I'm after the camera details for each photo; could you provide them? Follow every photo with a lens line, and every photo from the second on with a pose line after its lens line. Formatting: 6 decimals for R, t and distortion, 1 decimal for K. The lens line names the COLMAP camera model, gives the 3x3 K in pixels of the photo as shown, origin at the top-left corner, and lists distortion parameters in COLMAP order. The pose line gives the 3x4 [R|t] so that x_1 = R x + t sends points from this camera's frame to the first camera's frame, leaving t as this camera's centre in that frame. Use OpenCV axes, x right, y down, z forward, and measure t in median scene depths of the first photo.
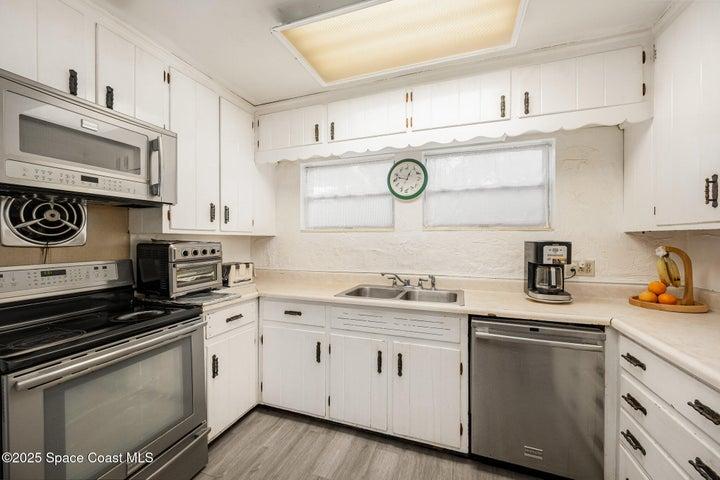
lens RADIAL K [[281.8, 0, 360.0], [0, 281.8, 240.0], [0, 0, 1]] dist [-0.001412, -0.000288]
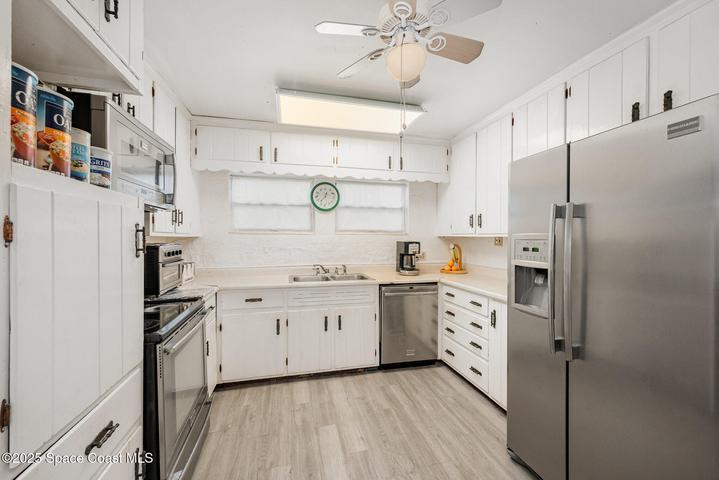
lens RADIAL K [[281.4, 0, 359.5], [0, 281.4, 240.0], [0, 0, 1]] dist [-0.001412, -0.000288]
pose [[0.830916, -0.002010, 0.556394, -0.567025], [0.000055, 0.999994, 0.003531, -0.010398], [-0.556398, -0.002904, 0.830911, -0.300598]]
